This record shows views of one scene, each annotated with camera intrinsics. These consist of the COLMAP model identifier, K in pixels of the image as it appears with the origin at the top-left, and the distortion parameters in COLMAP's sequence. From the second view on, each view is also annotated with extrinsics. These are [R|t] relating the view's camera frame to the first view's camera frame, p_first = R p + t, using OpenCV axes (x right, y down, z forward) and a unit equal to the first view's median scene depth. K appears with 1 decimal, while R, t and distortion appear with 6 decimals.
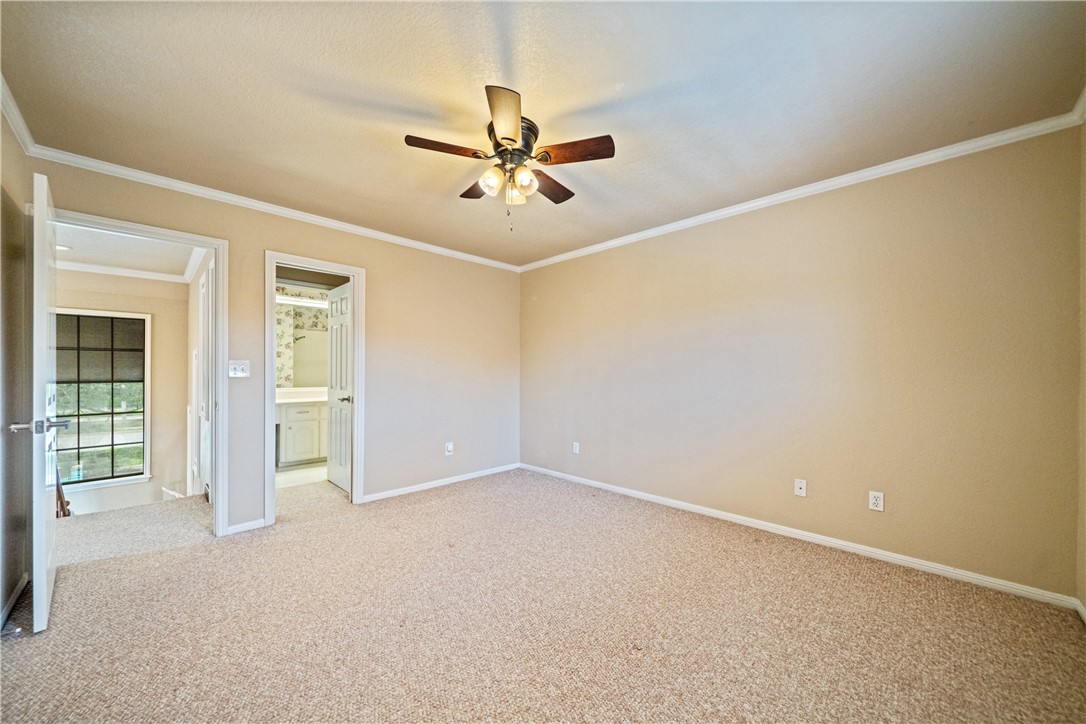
lens RADIAL K [[399.2, 0, 549.5], [0, 399.2, 367.1], [0, 0, 1]] dist [-0.002893, -0.000342]
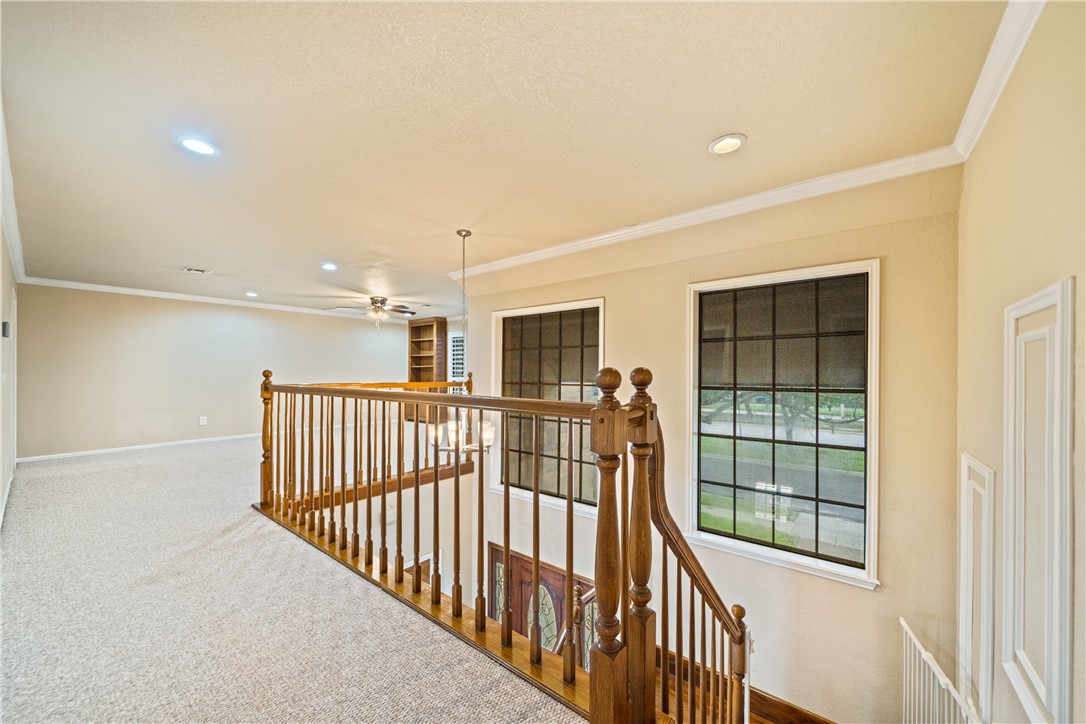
lens RADIAL K [[399.2, 0, 548.5], [0, 399.2, 373.0], [0, 0, 1]] dist [-0.002893, -0.000342]
pose [[0.121101, -0.000784, -0.992640, -0.552131], [0.000041, 1.000000, -0.000785, 0.011080], [0.992640, 0.000054, 0.121101, 0.523785]]
